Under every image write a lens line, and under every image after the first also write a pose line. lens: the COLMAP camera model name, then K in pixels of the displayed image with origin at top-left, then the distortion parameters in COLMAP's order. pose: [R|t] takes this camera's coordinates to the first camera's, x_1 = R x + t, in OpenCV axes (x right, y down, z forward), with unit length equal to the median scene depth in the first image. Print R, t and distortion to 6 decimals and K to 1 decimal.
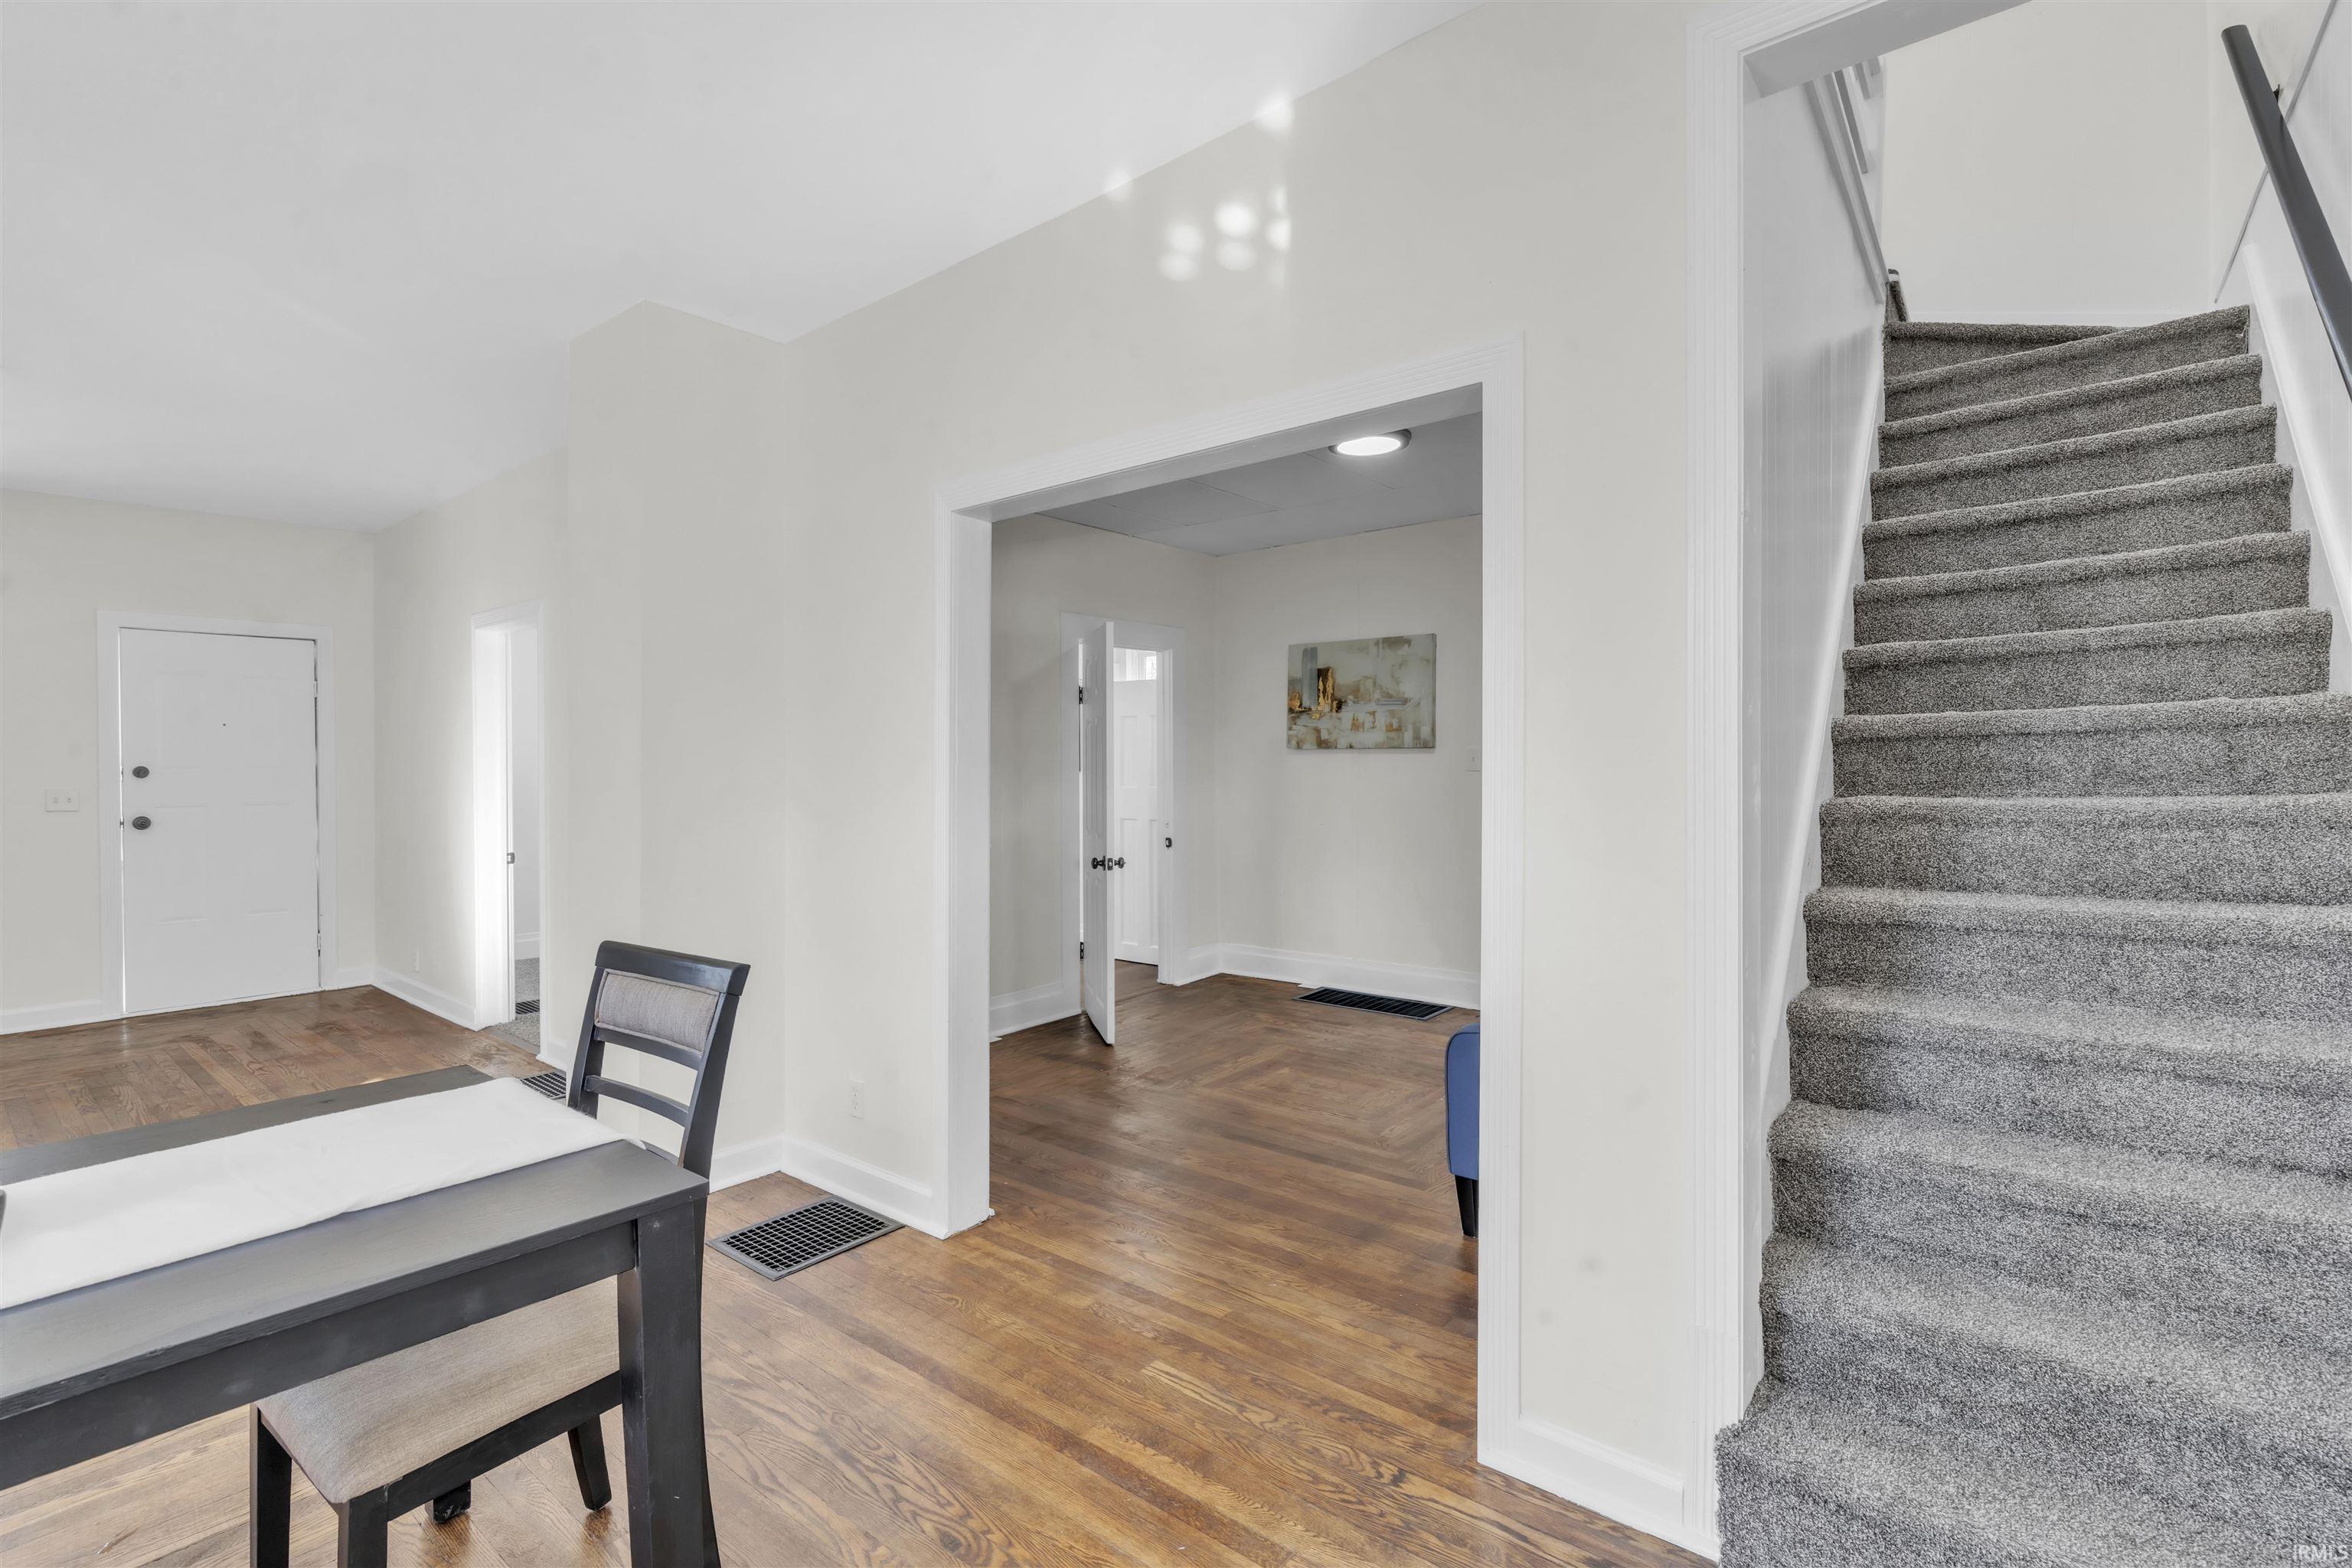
lens RADIAL K [[1058.6, 0, 1187.5], [0, 1058.6, 767.8], [0, 0, 1]] dist [-0.015003, 0.003049]
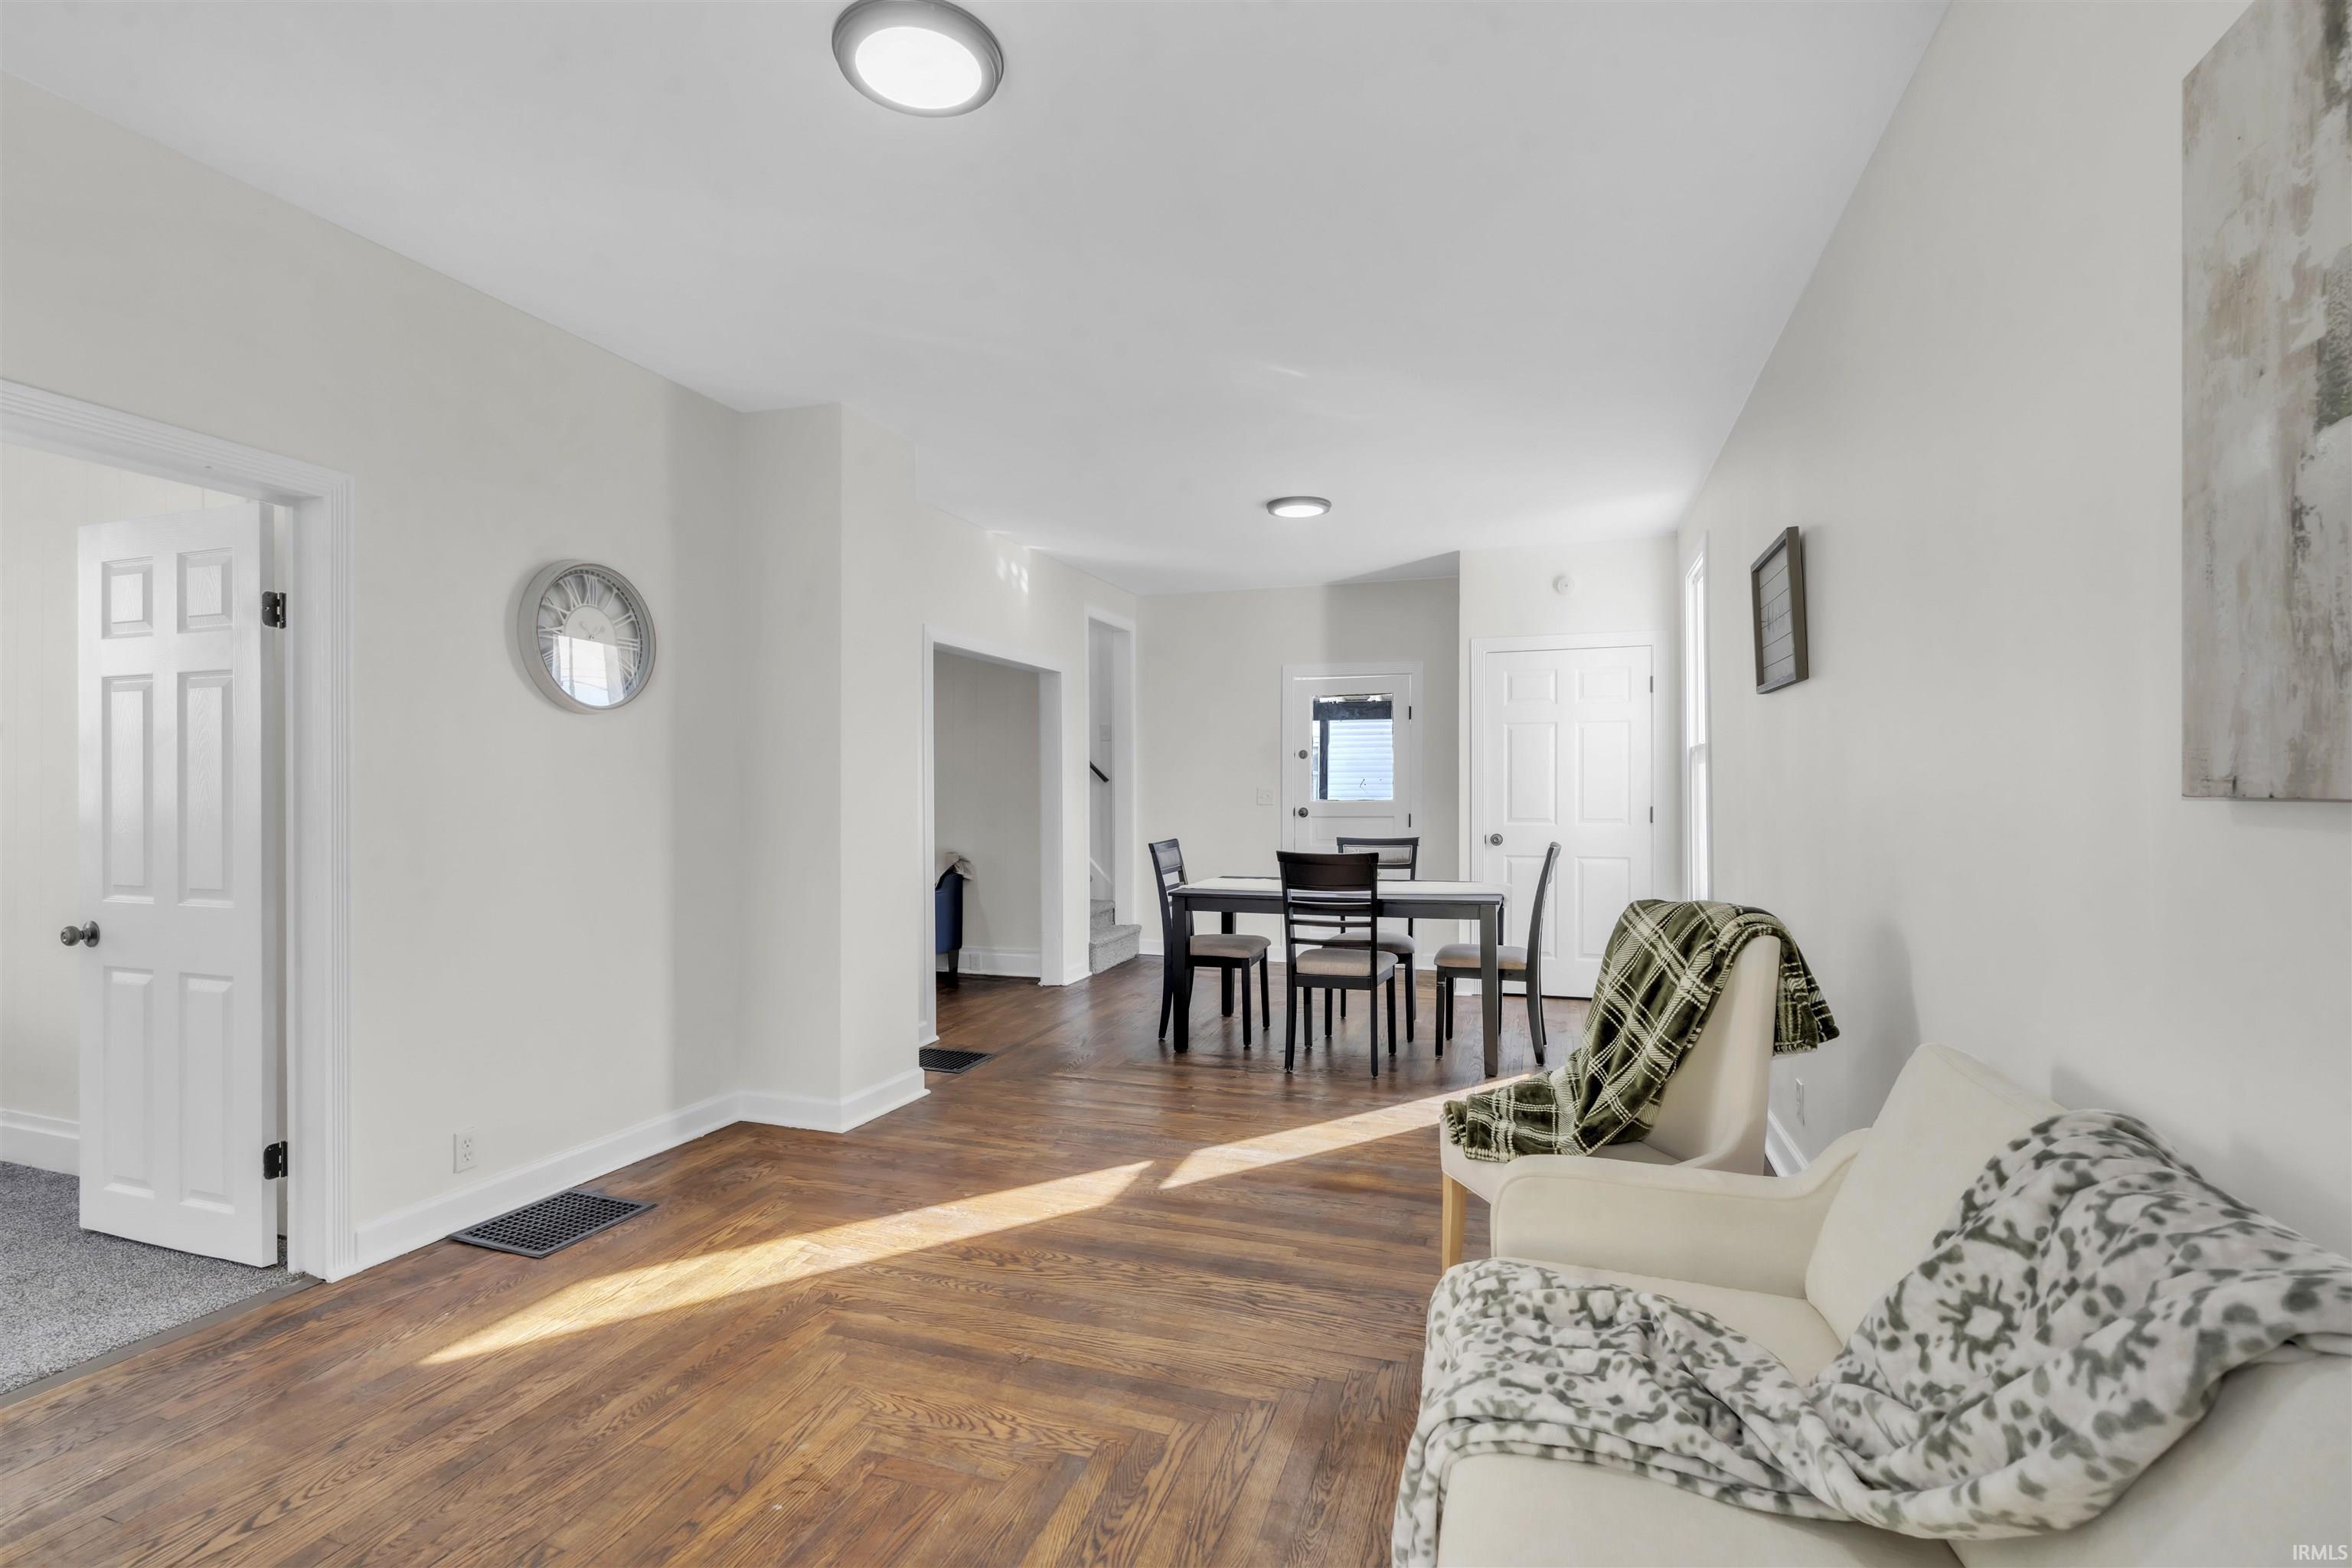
lens RADIAL K [[1074.7, 0, 1191.5], [0, 1074.7, 802.5], [0, 0, 1]] dist [-0.014592, 0.000599]
pose [[-0.350619, -0.006846, 0.936493, -1.062079], [0.001047, 0.999970, 0.007702, 0.014433], [-0.936518, 0.003681, -0.350601, 0.622041]]
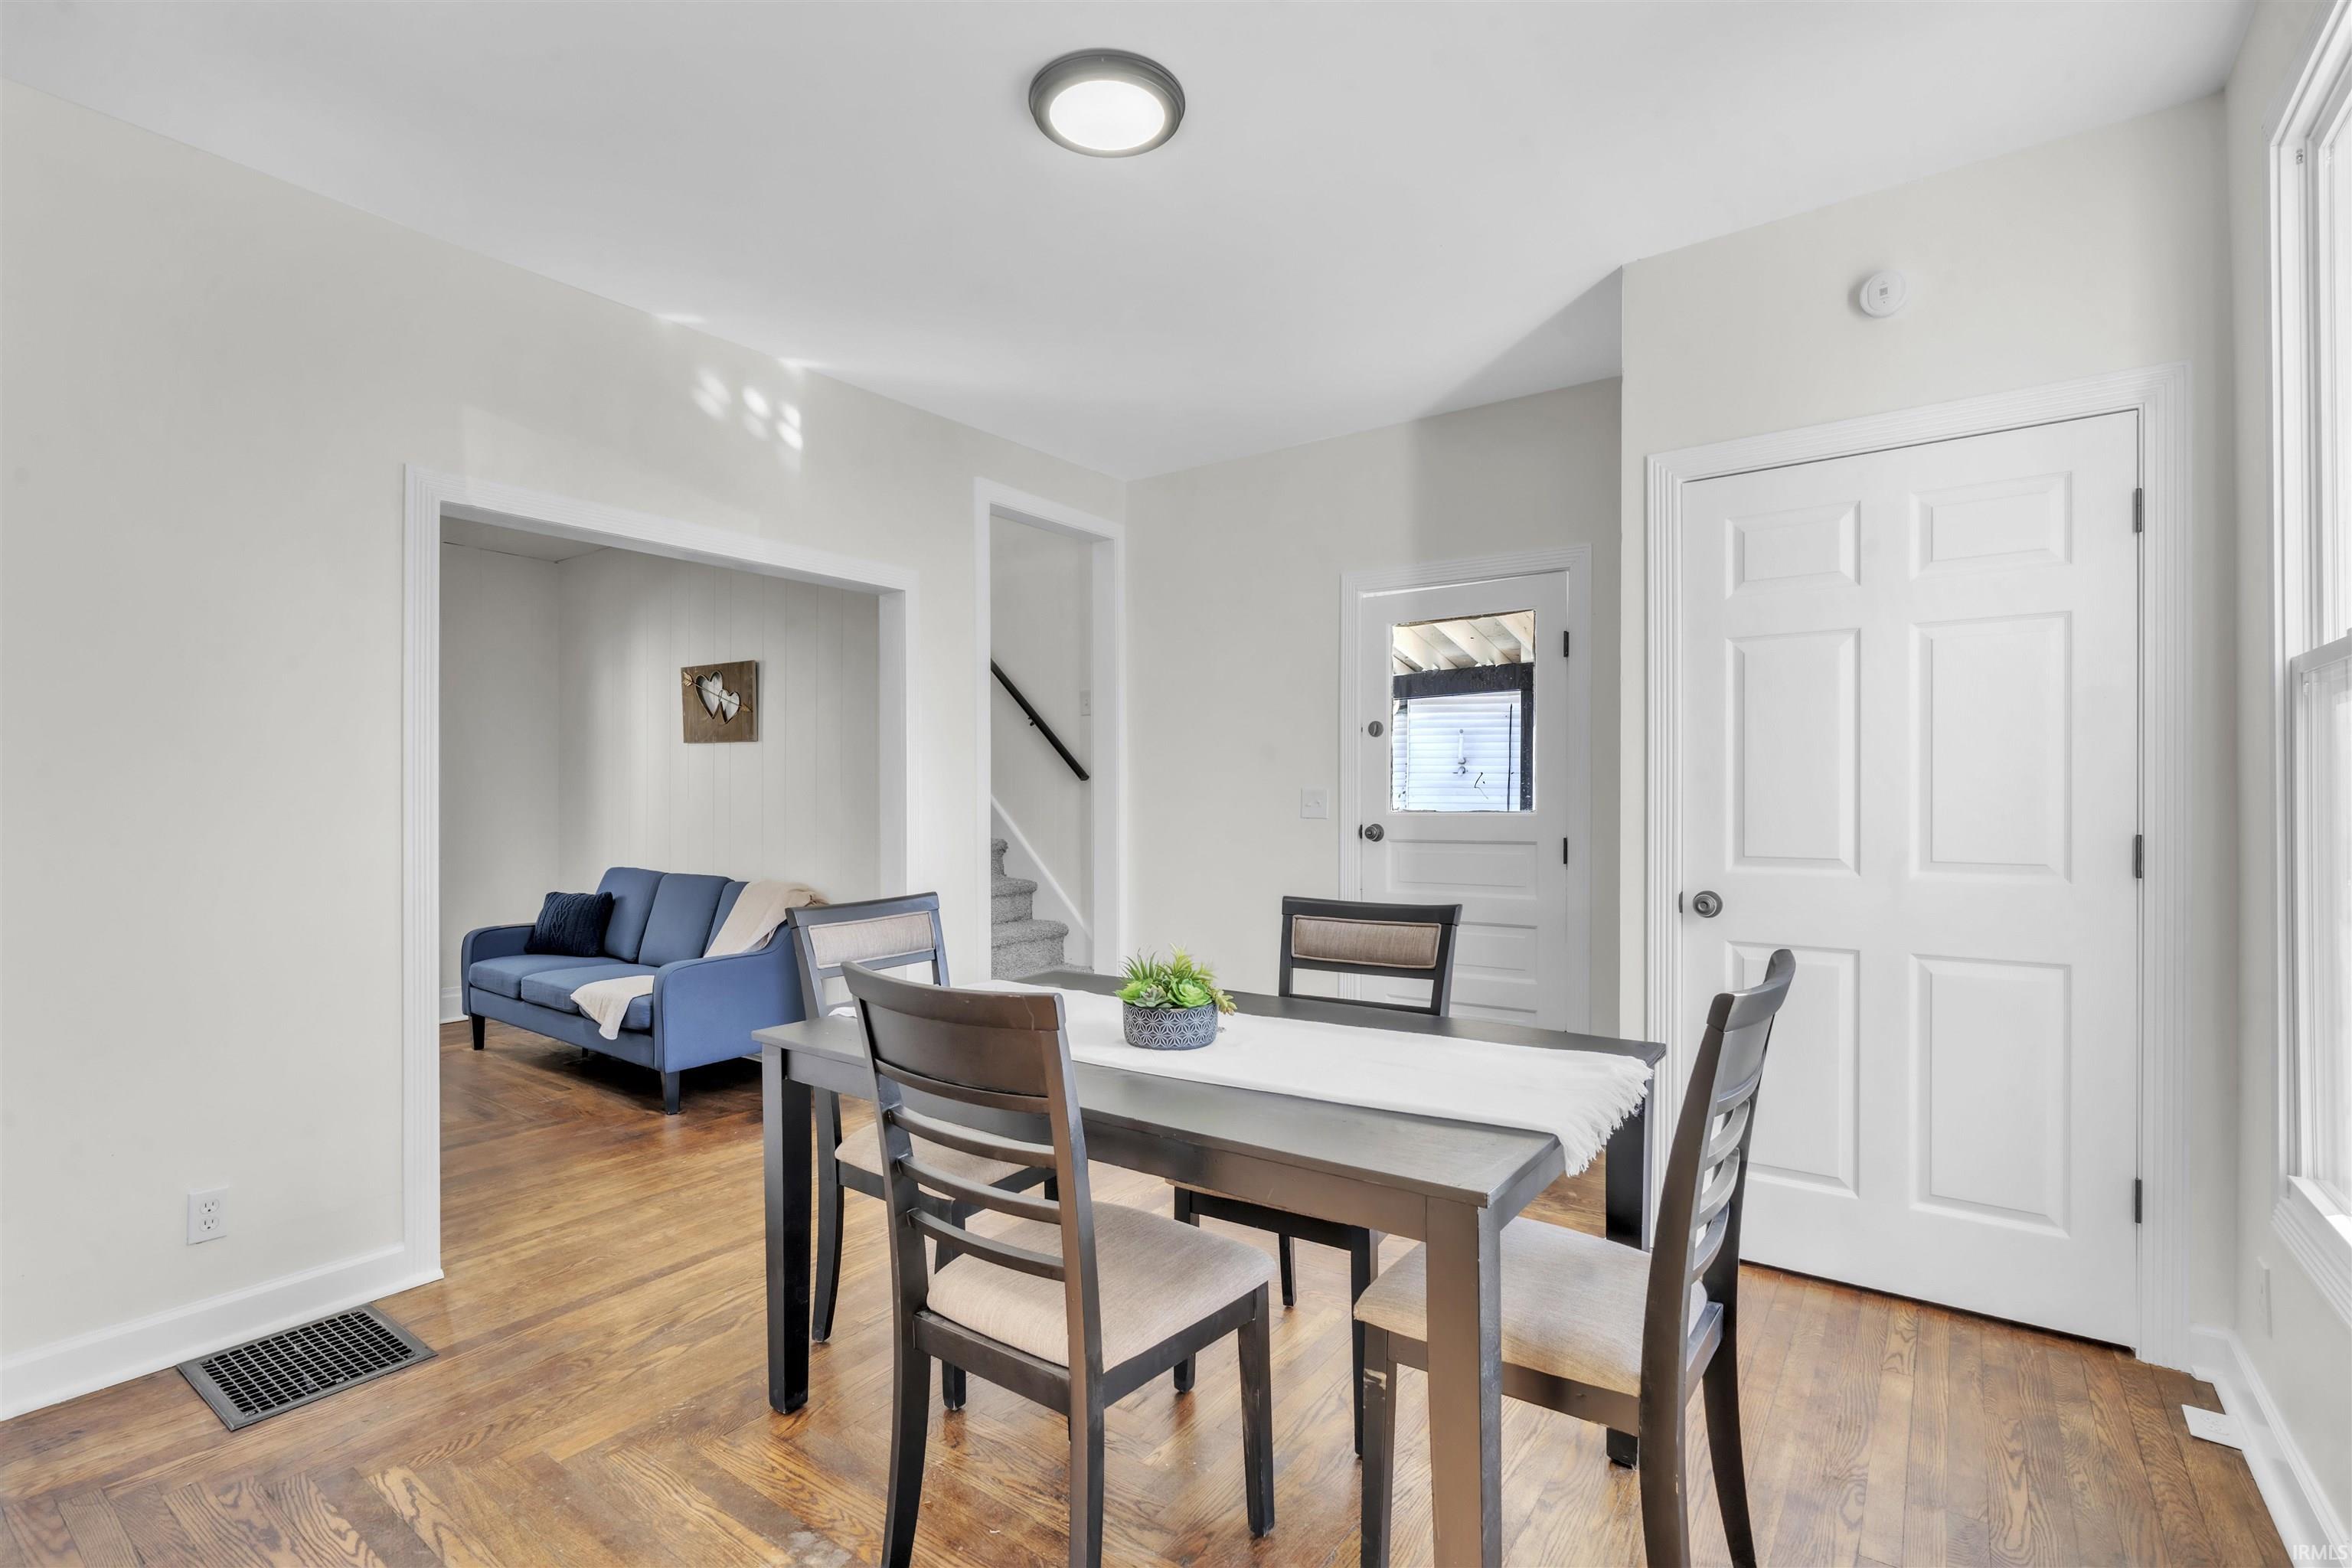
lens RADIAL K [[1074.7, 0, 1189.2], [0, 1074.7, 800.6], [0, 0, 1]] dist [-0.014592, 0.000599]
pose [[-0.058038, 0.001839, 0.998313, -0.602923], [0.002809, 0.999995, -0.001679, 0.015307], [-0.998310, 0.002707, -0.058043, 0.198837]]
